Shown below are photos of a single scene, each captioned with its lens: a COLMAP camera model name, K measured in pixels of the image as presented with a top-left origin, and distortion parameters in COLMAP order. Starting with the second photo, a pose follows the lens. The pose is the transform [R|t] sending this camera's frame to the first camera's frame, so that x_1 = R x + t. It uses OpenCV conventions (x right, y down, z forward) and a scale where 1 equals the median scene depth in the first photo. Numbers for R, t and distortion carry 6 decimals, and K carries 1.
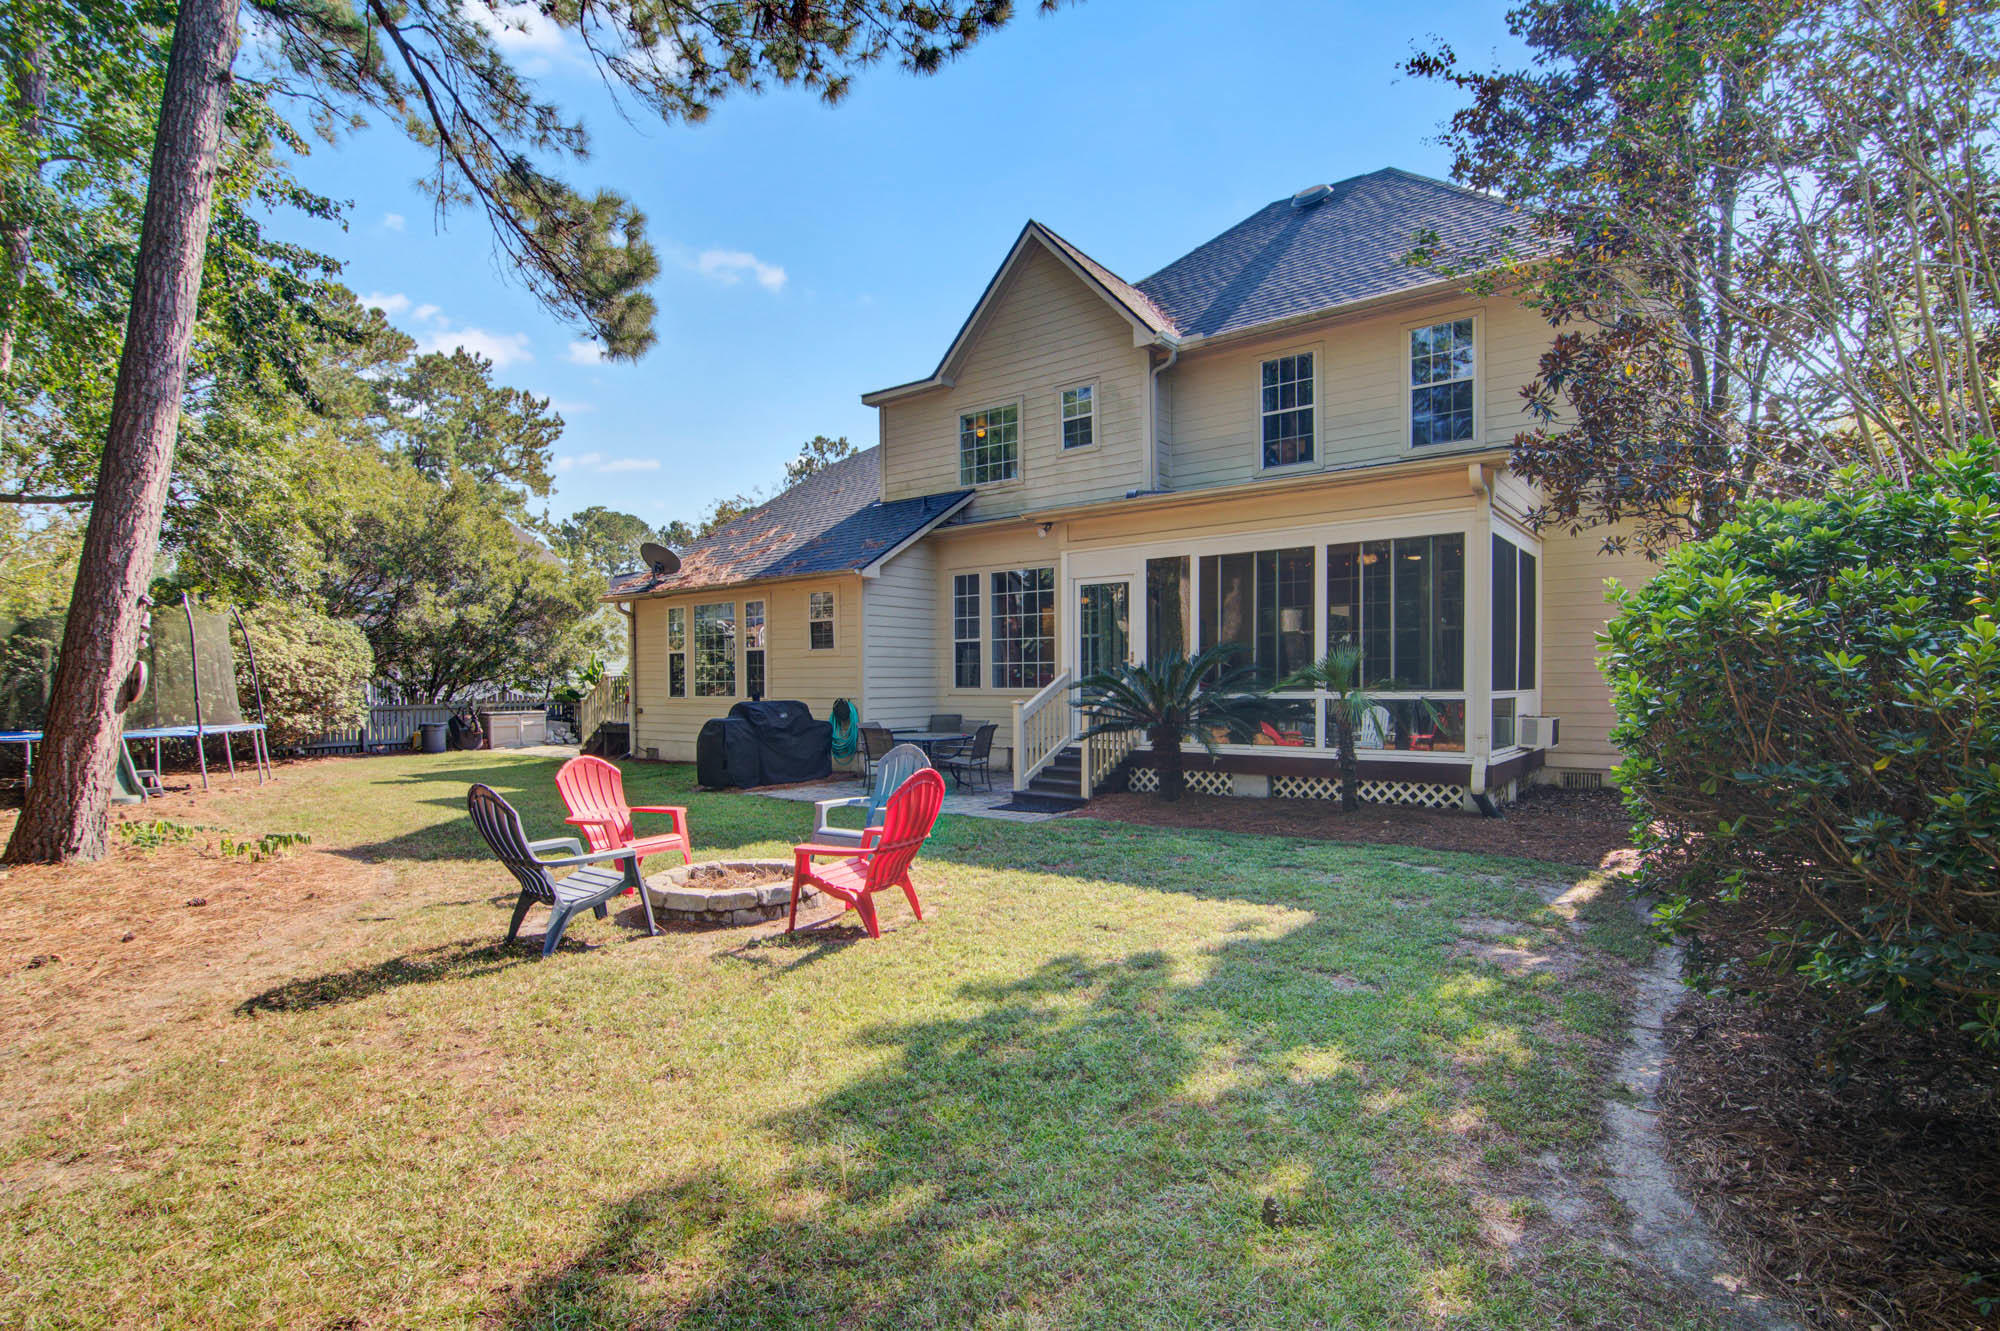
lens RADIAL K [[989.1, 0, 997.8], [0, 989.1, 681.3], [0, 0, 1]] dist [0.001339, 0.000812]
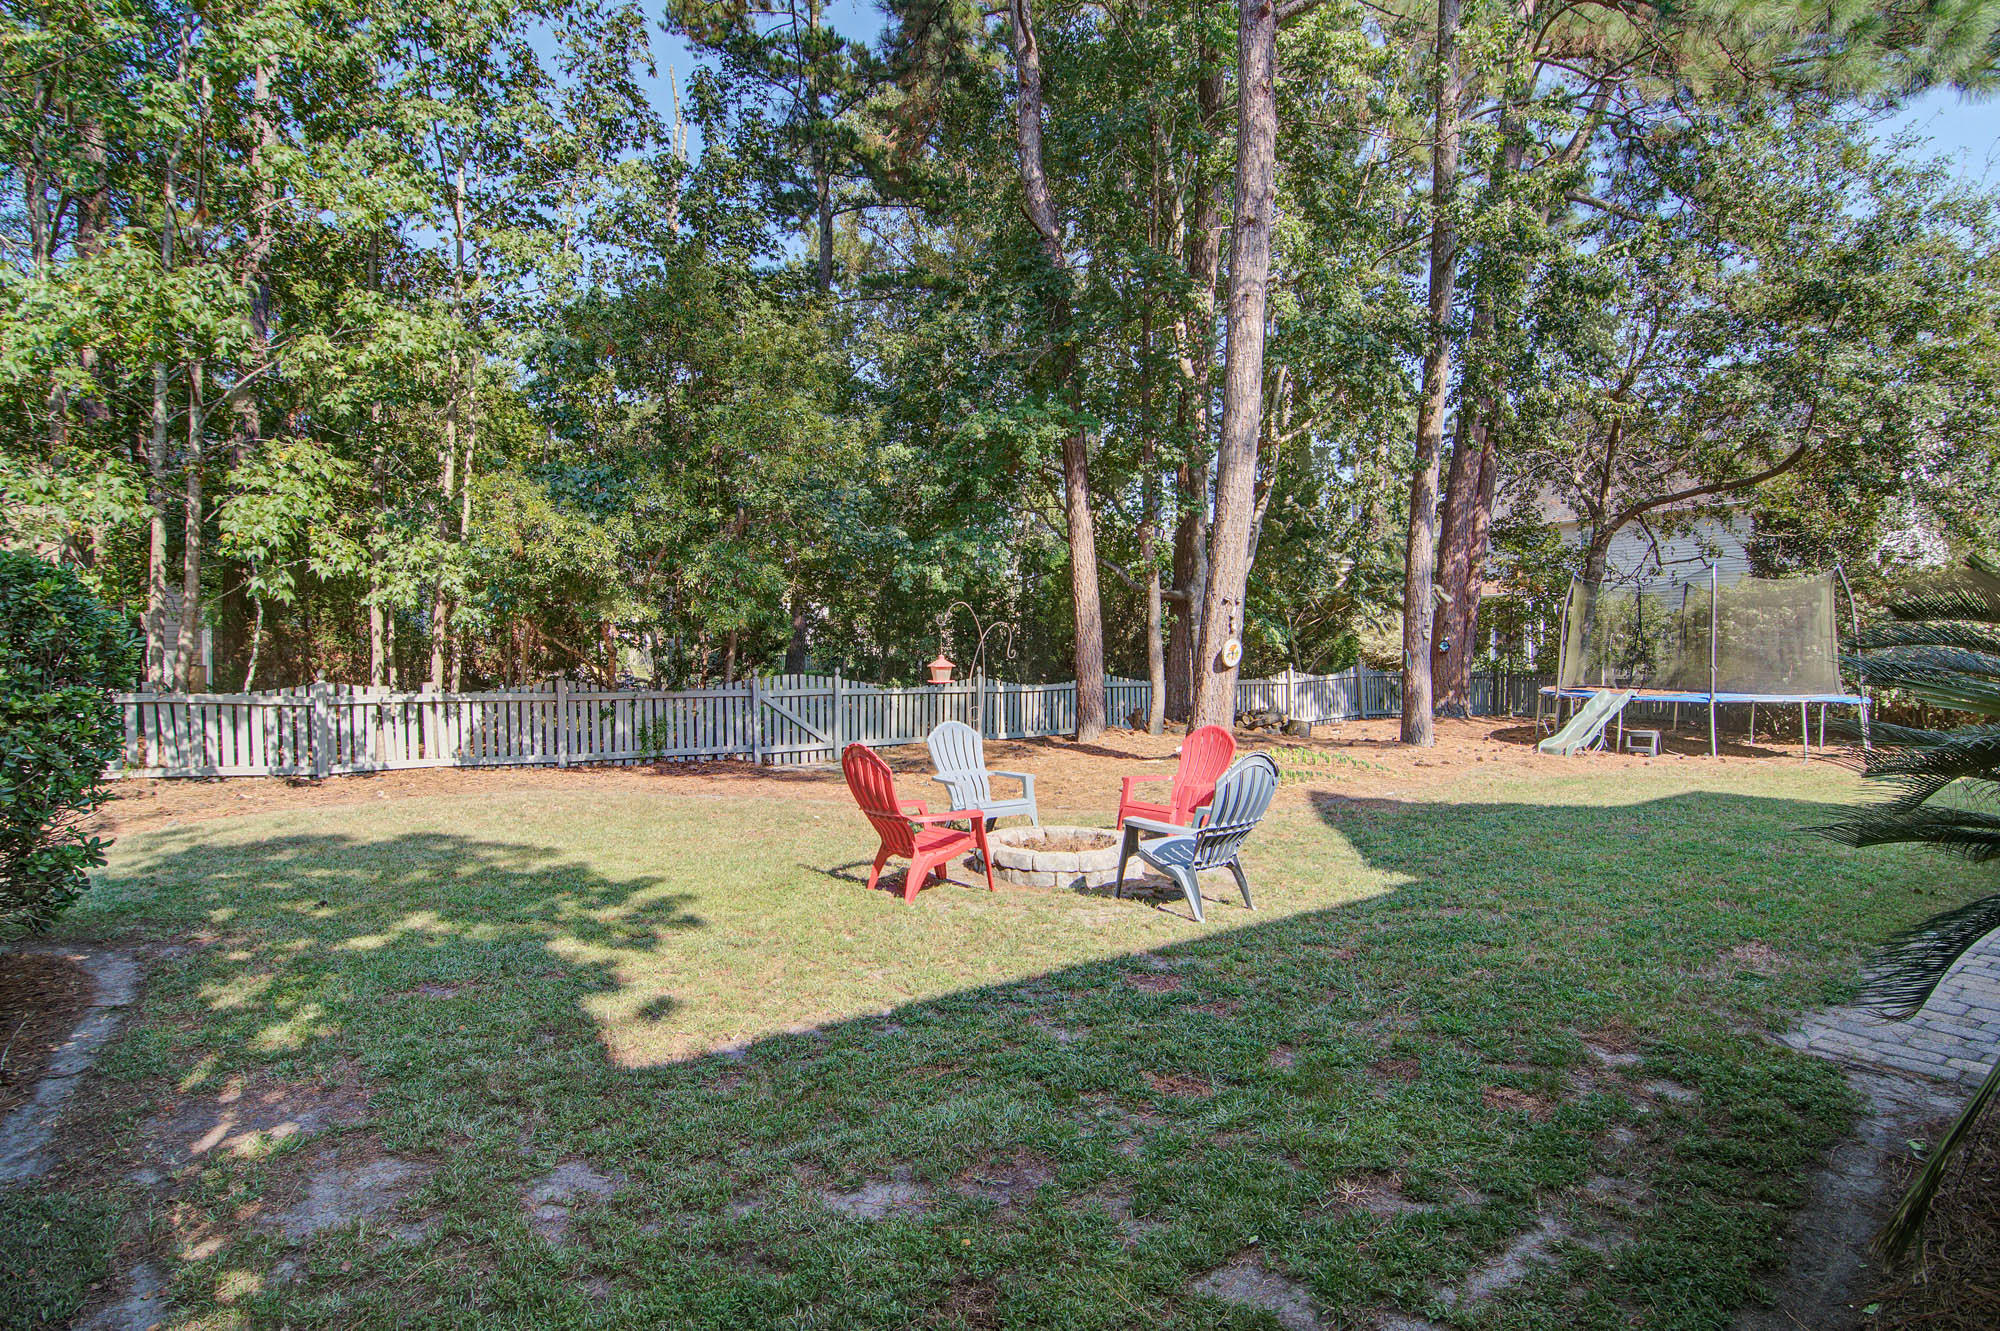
lens RADIAL K [[989.1, 0, 997.8], [0, 989.1, 681.3], [0, 0, 1]] dist [0.001339, 0.000812]
pose [[-0.348220, 0.040017, -0.936558, 1.008662], [0.003734, 0.999140, 0.041303, -0.026981], [0.937405, 0.010886, -0.348070, 1.781908]]
